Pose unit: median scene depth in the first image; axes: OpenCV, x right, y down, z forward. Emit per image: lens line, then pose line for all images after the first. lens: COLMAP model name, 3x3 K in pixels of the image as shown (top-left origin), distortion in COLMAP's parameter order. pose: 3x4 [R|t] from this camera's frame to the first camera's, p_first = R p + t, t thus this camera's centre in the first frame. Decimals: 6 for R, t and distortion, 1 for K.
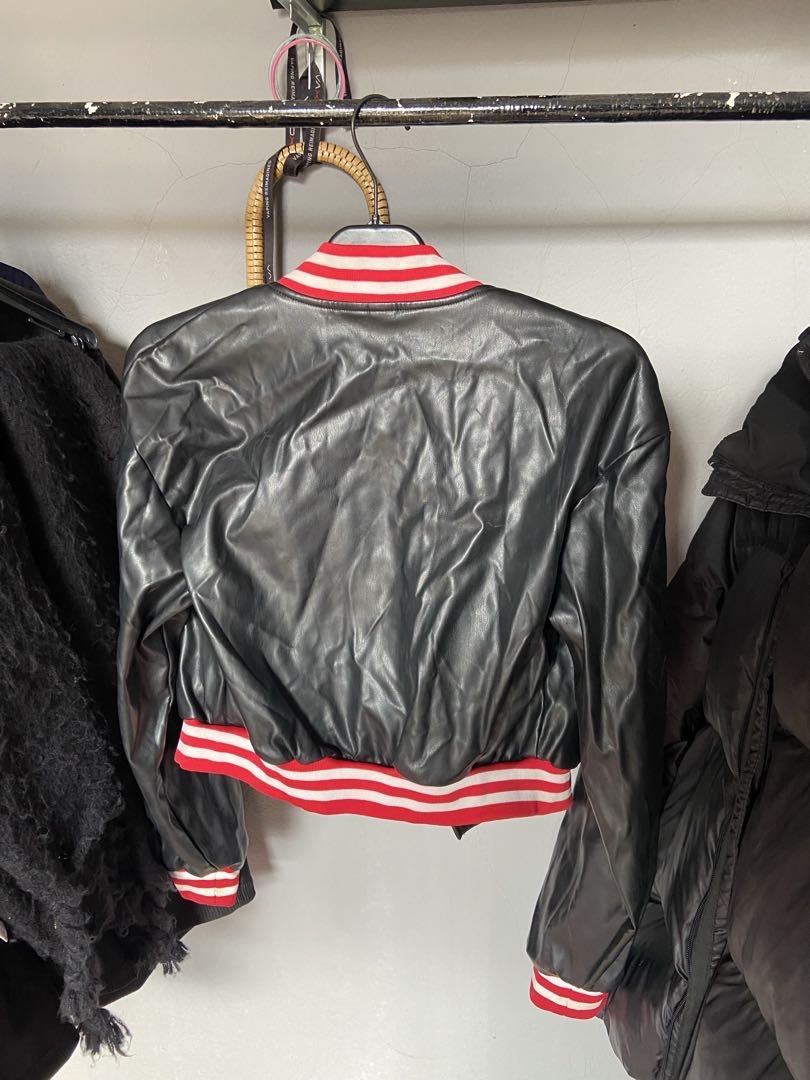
lens RADIAL K [[815.0, 0, 420.1], [0, 815.0, 528.3], [0, 0, 1]] dist [0.109117, -0.144309]
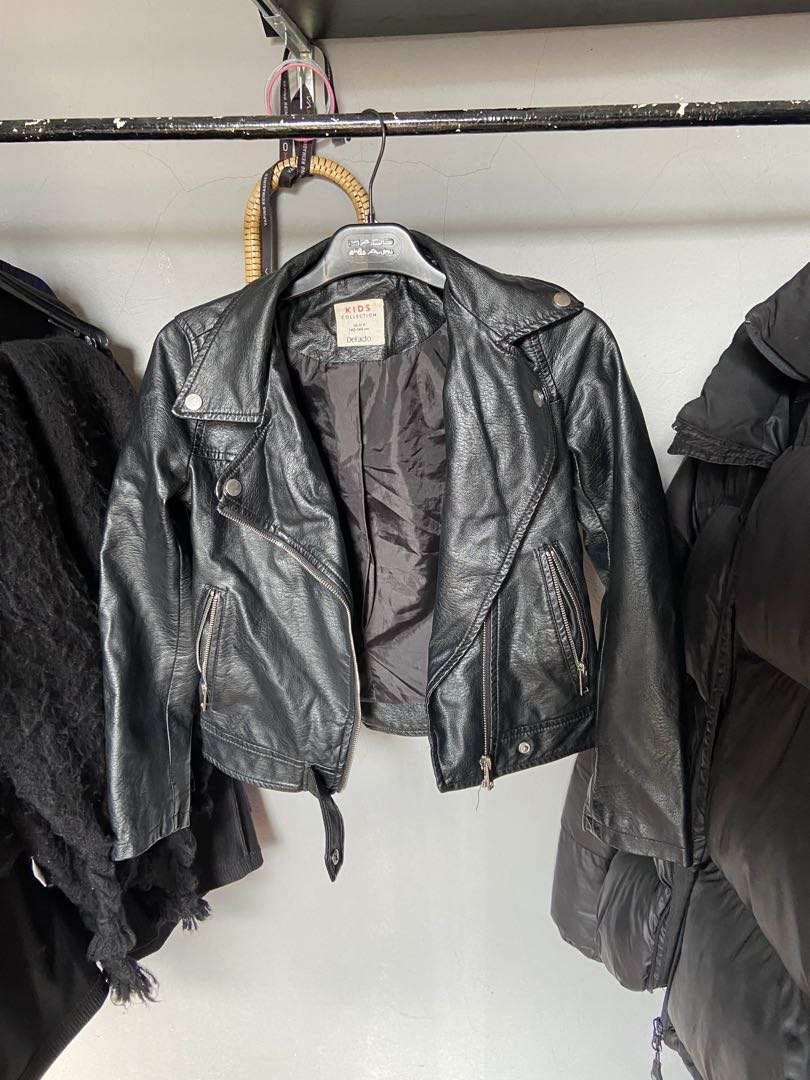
lens RADIAL K [[815.3, 0, 416.5], [0, 815.3, 533.6], [0, 0, 1]] dist [0.107510, -0.139363]
pose [[0.998585, -0.030194, 0.043782, -0.053154], [0.031279, 0.999215, -0.024316, 0.077325], [-0.043013, 0.025651, 0.998745, -0.108880]]
